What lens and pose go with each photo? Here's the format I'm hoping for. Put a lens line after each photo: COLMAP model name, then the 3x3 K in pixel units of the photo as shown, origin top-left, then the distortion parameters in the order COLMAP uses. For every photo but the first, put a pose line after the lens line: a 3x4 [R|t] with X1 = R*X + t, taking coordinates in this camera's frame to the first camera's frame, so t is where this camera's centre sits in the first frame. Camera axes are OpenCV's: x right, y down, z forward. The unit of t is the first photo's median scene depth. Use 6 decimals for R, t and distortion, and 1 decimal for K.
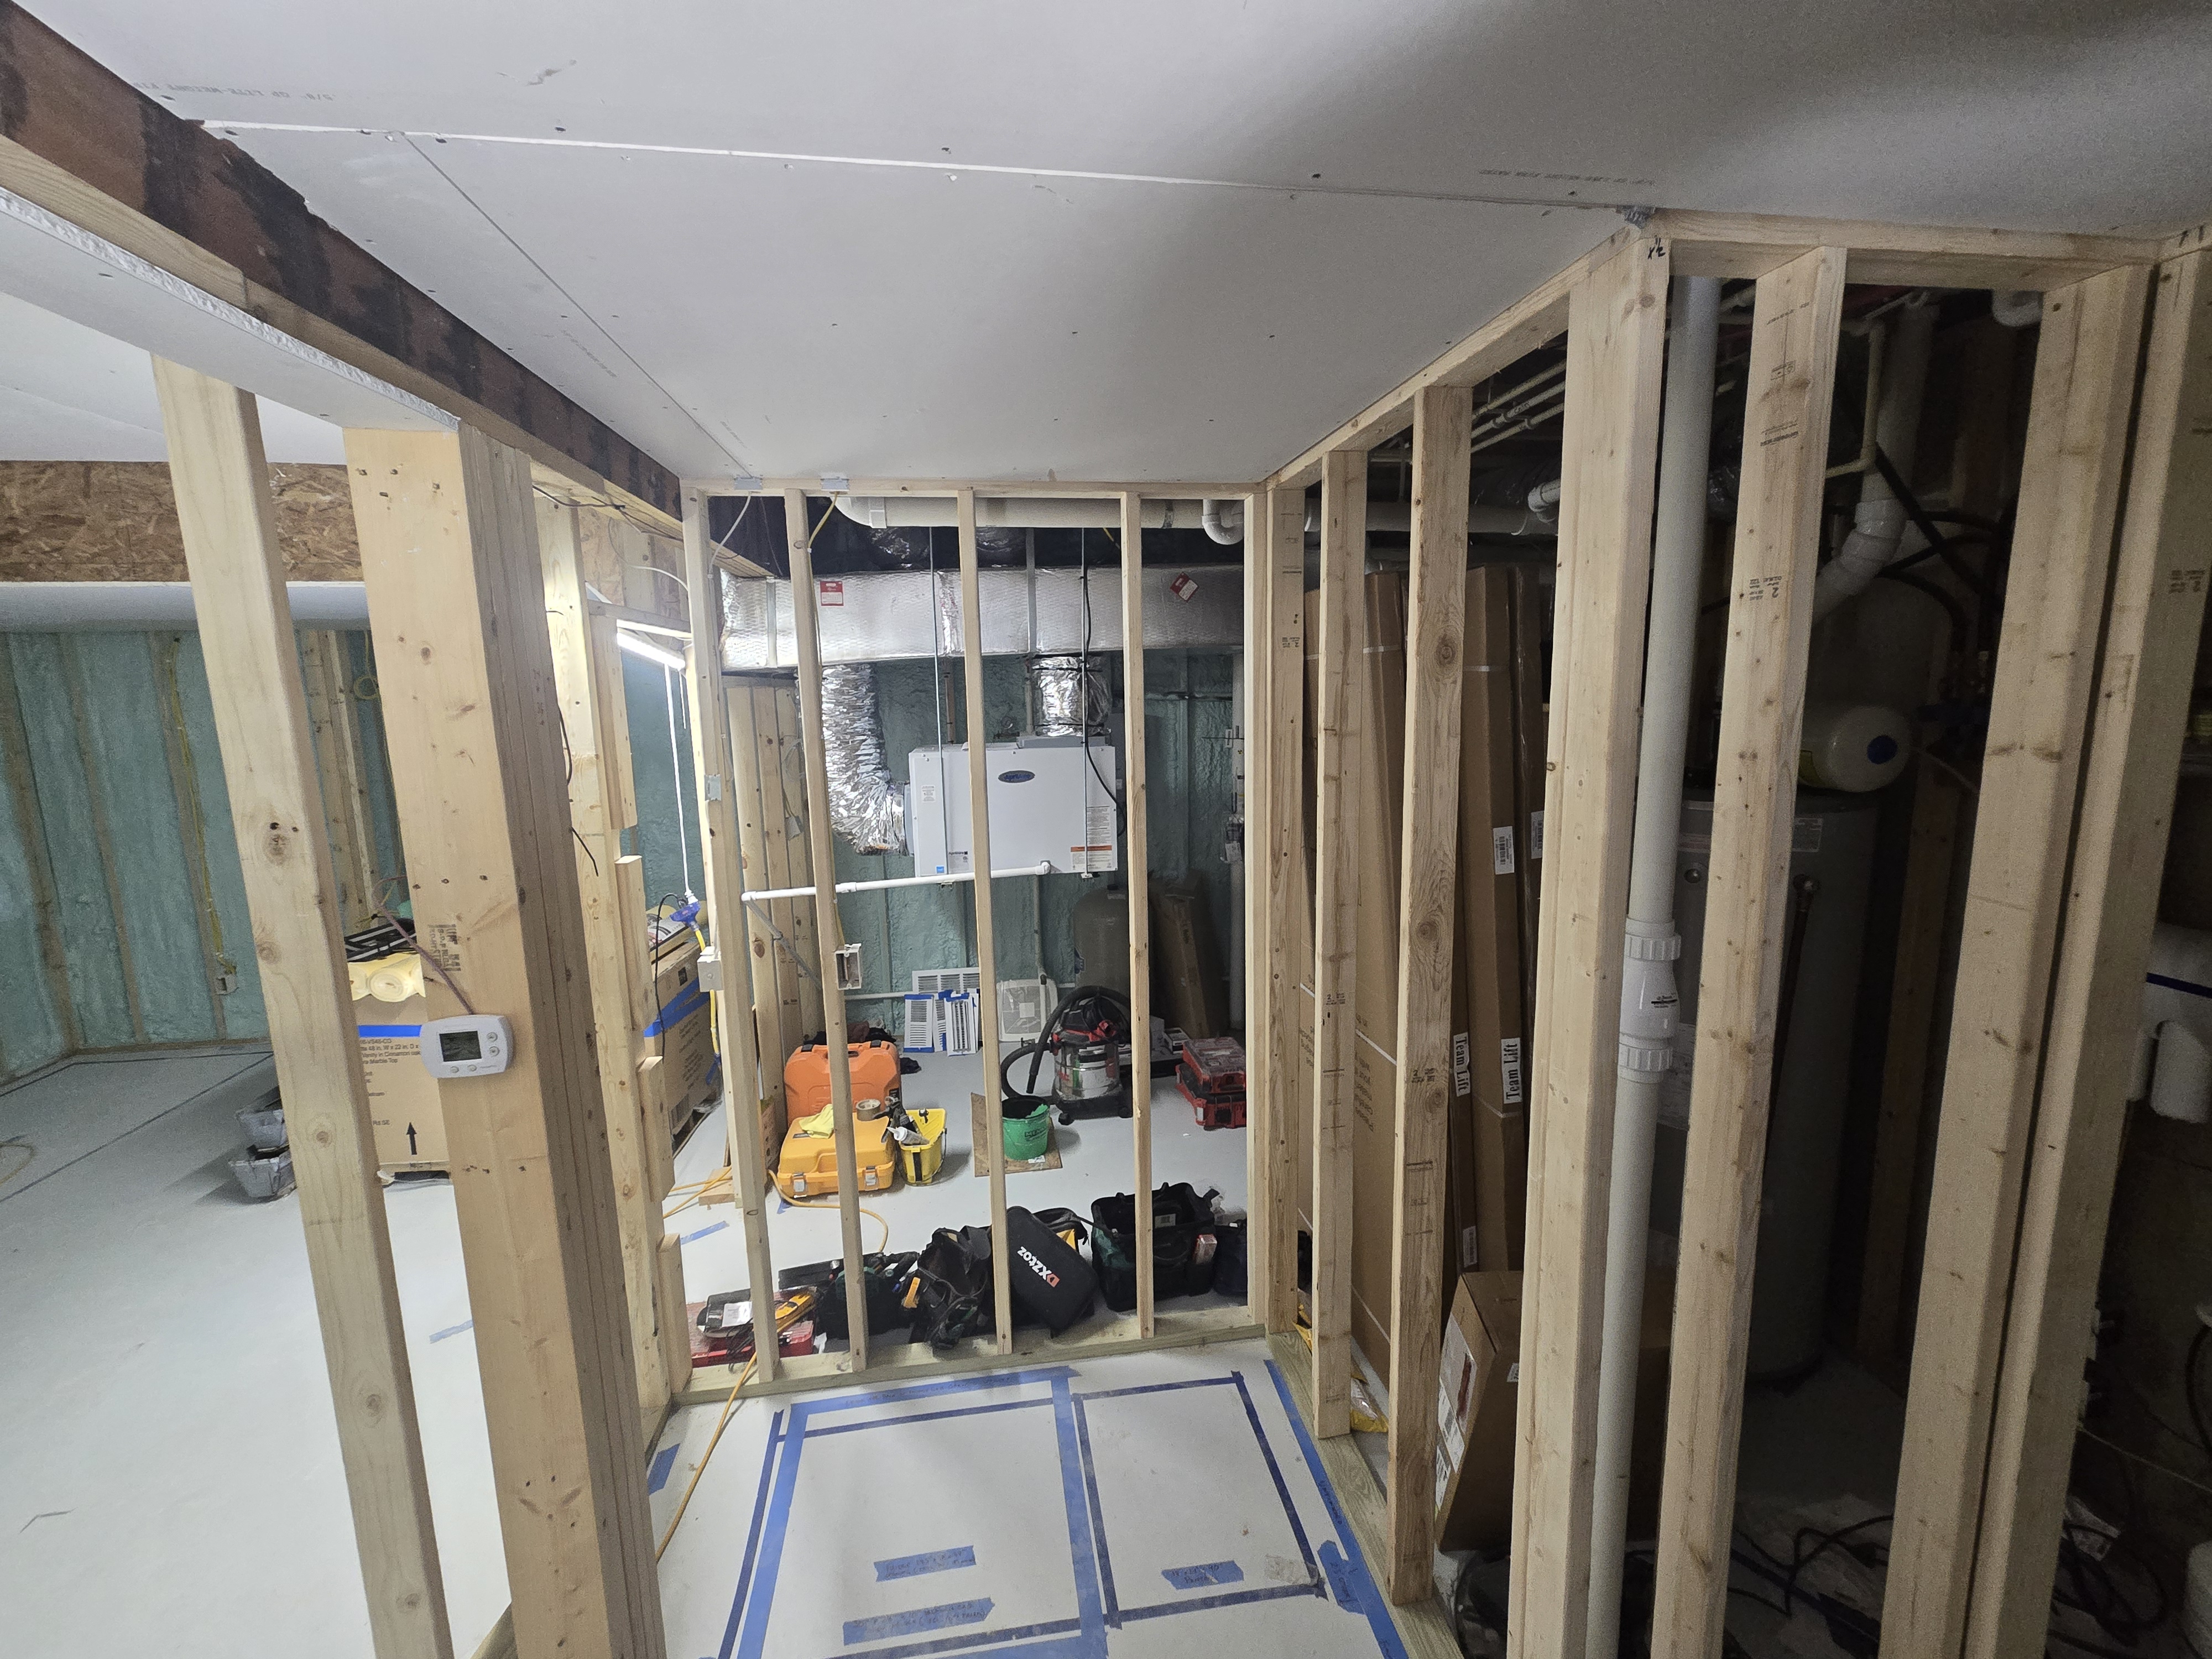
lens RADIAL K [[906.2, 0, 1105.7], [0, 906.2, 824.5], [0, 0, 1]] dist [0.003170, -0.000291]
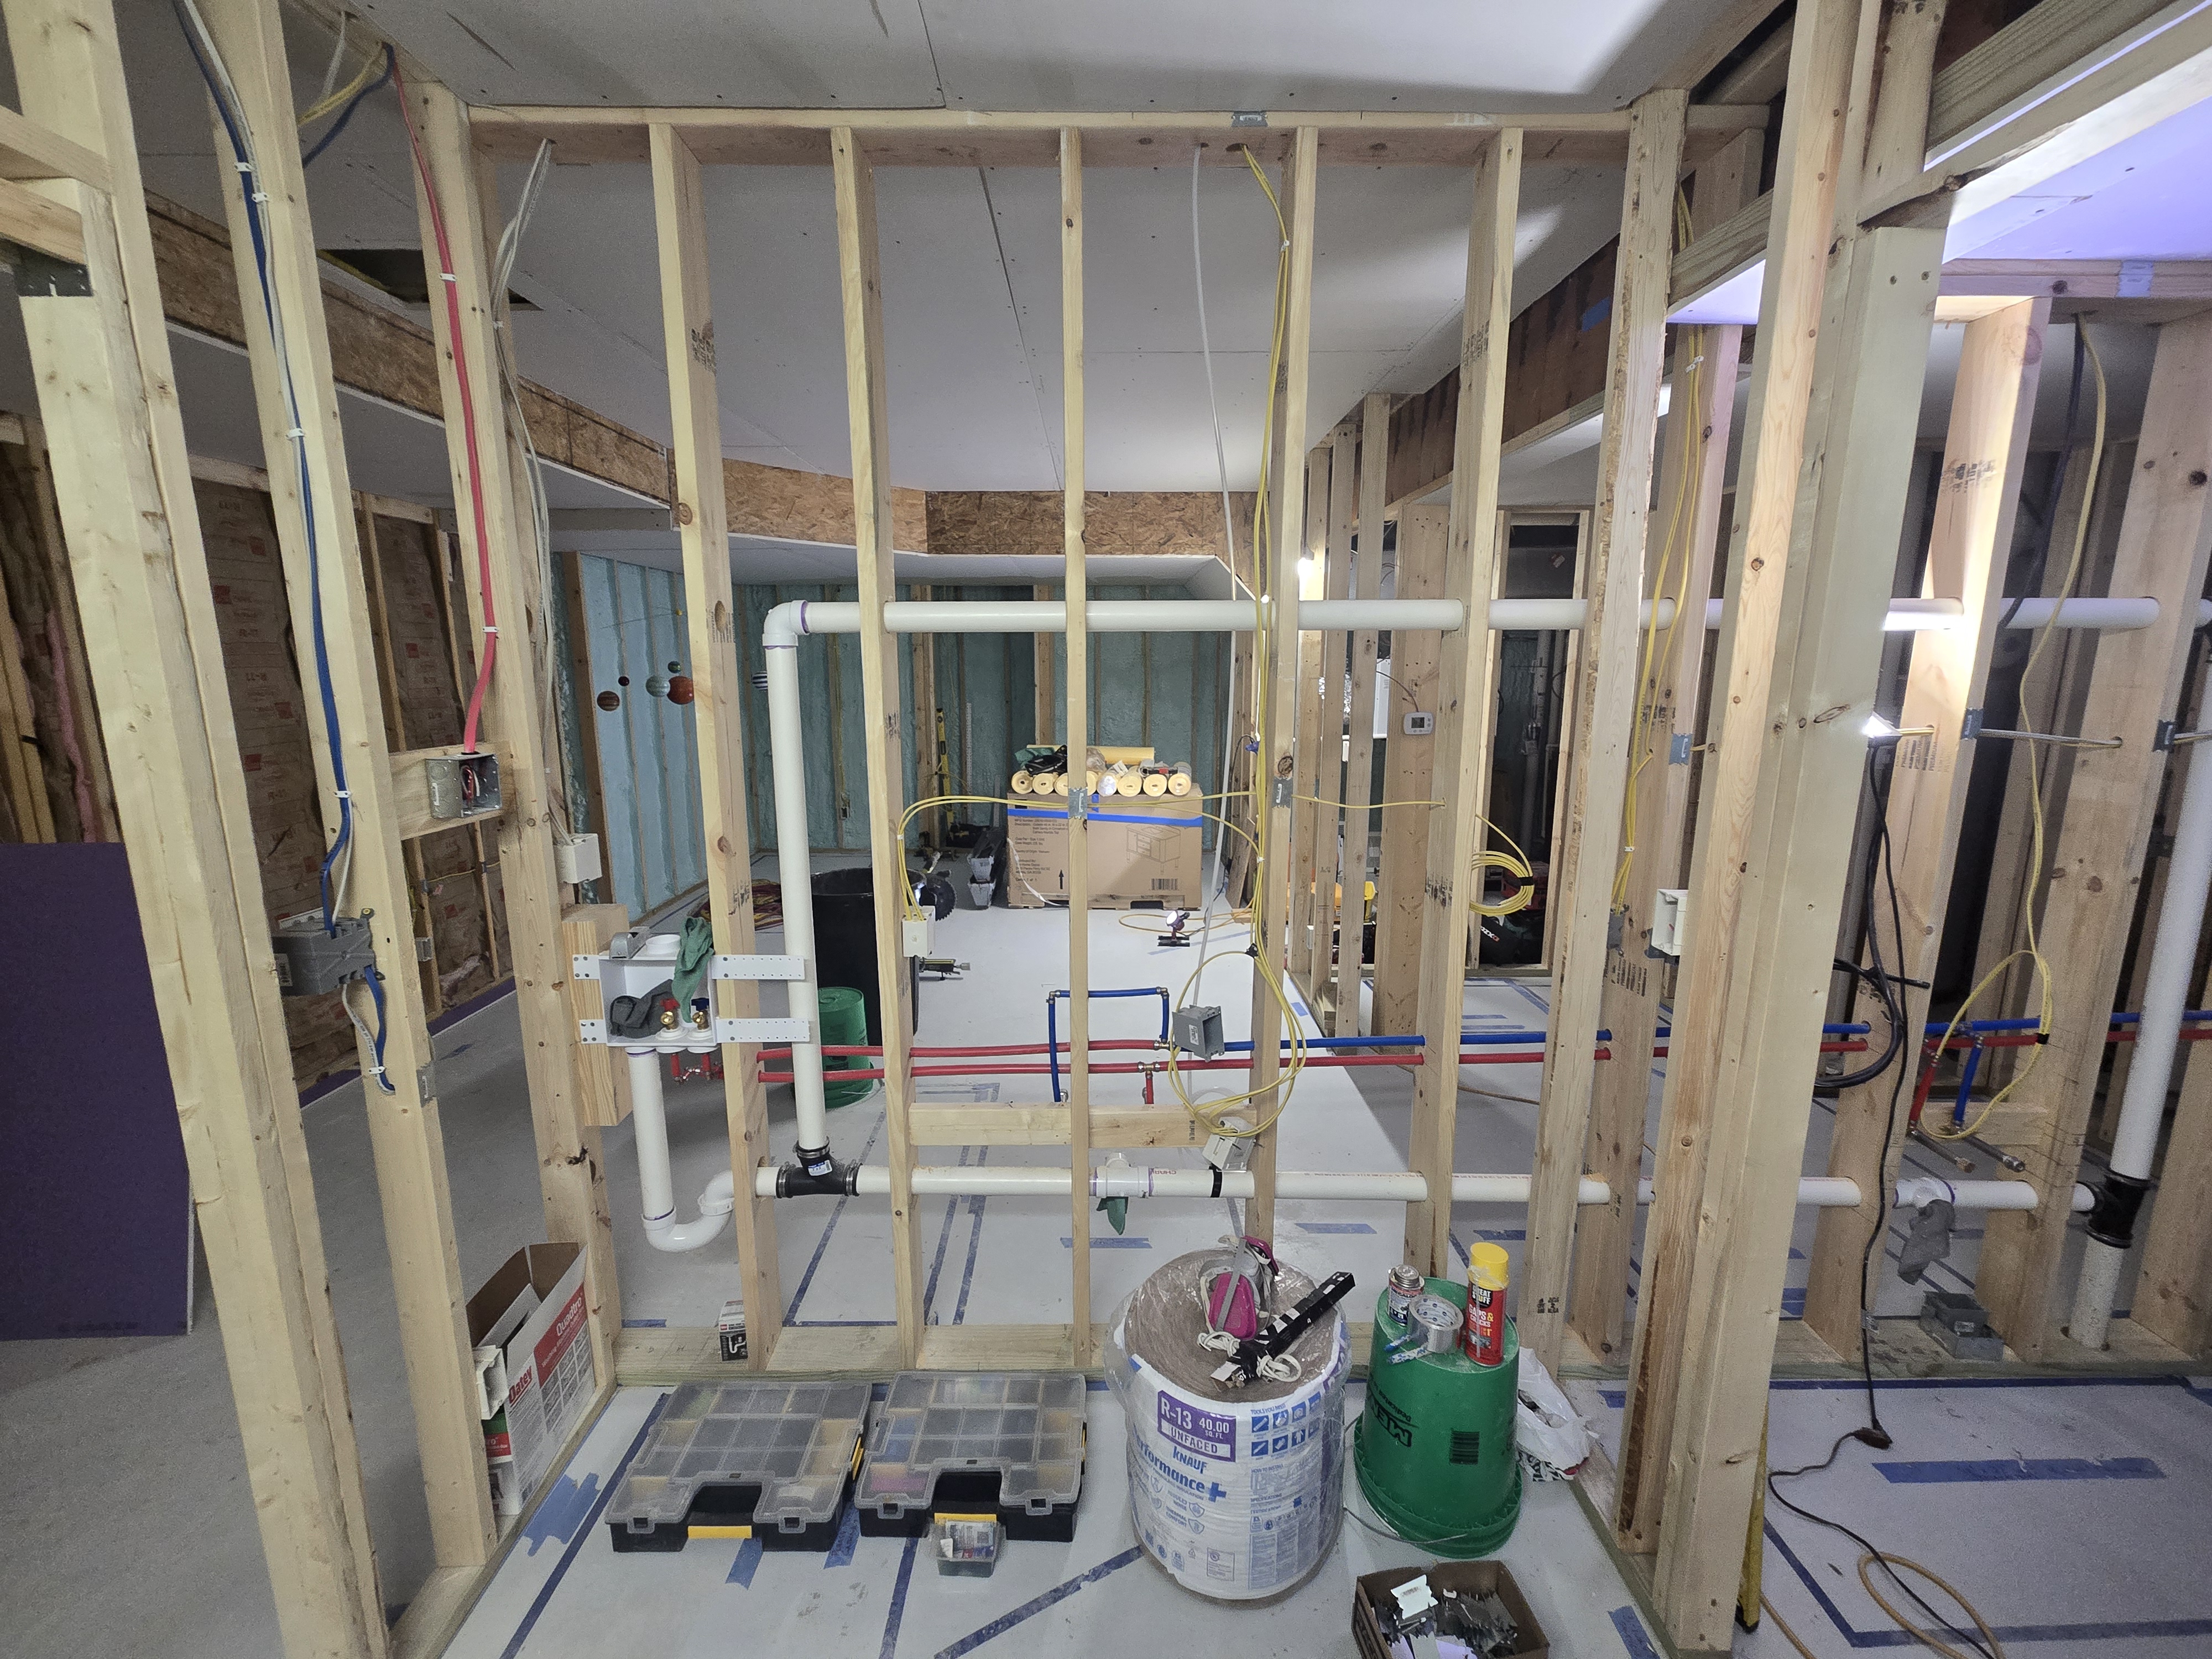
lens RADIAL K [[899.2, 0, 1102.4], [0, 899.2, 828.0], [0, 0, 1]] dist [0.000170, -0.000201]
pose [[0.990863, 0.043848, -0.127543, -0.476055], [-0.039472, 0.998549, 0.036635, 0.183380], [0.128964, -0.031266, 0.991156, -0.690325]]
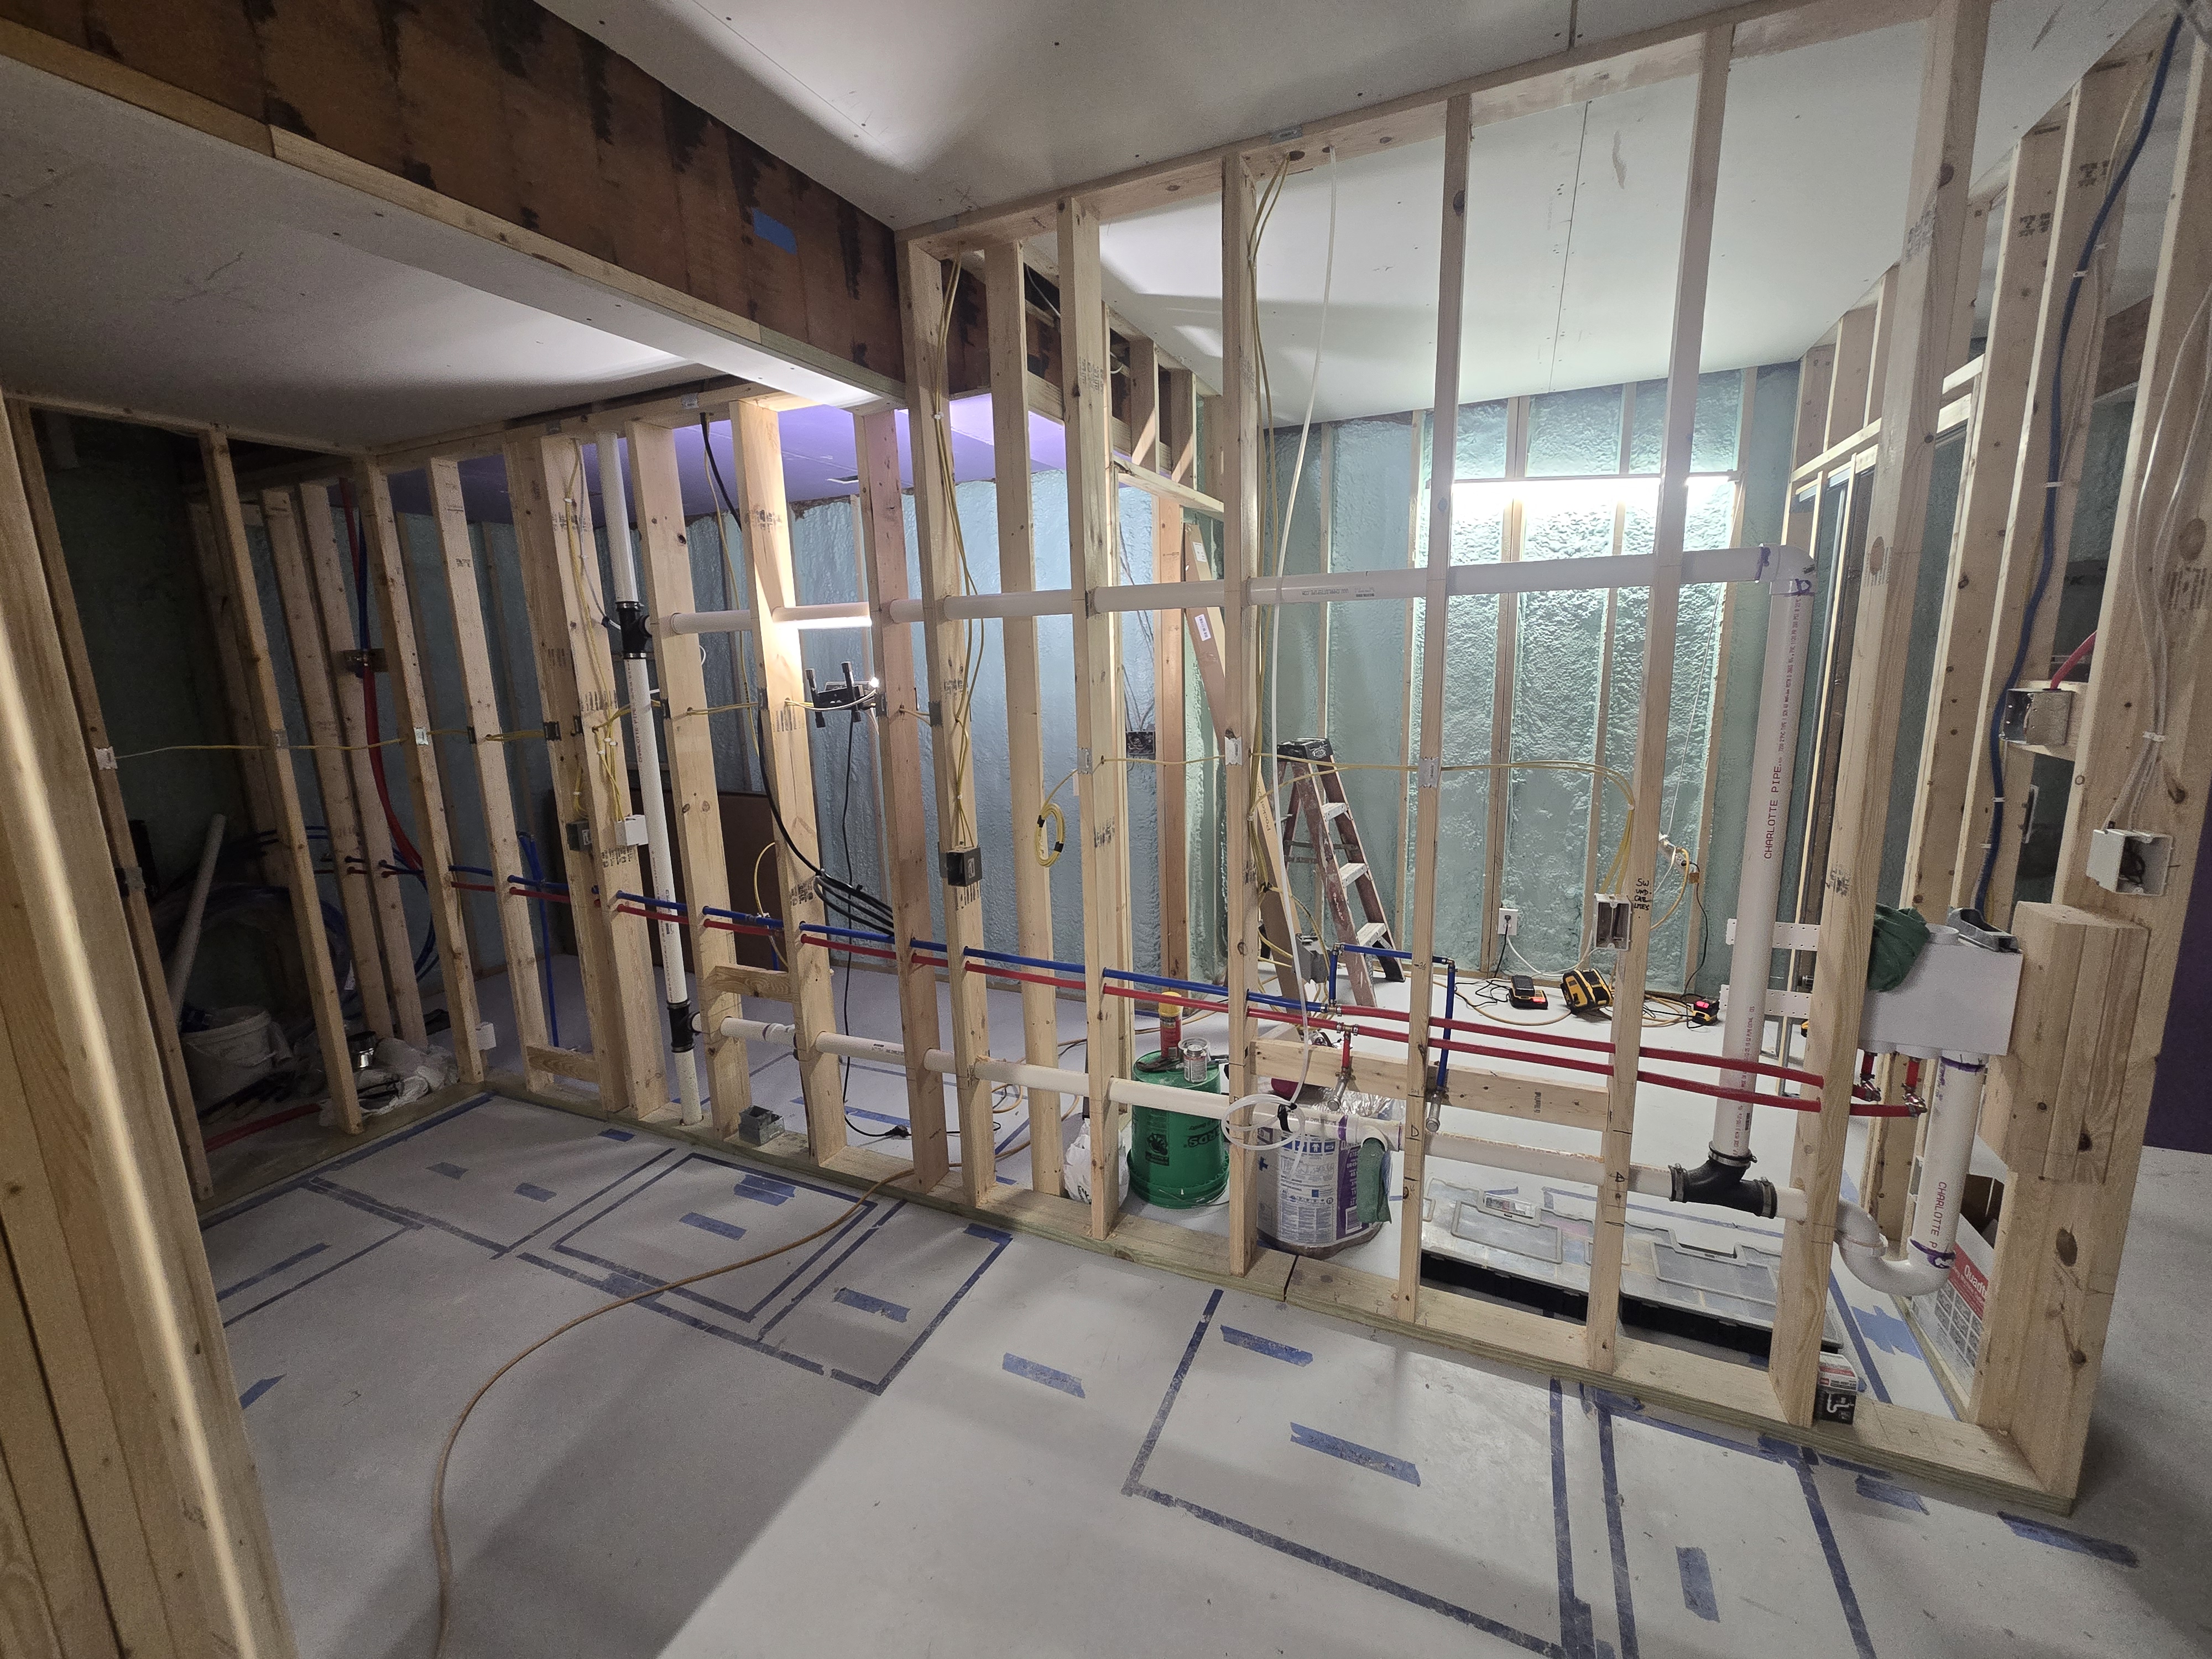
lens RADIAL K [[907.3, 0, 1097.8], [0, 907.3, 826.9], [0, 0, 1]] dist [0.001743, 0.000290]
pose [[-0.840072, -0.055153, 0.539663, -0.690687], [0.130309, 0.945174, 0.299442, 0.029880], [-0.526591, 0.321876, -0.786828, 0.408901]]
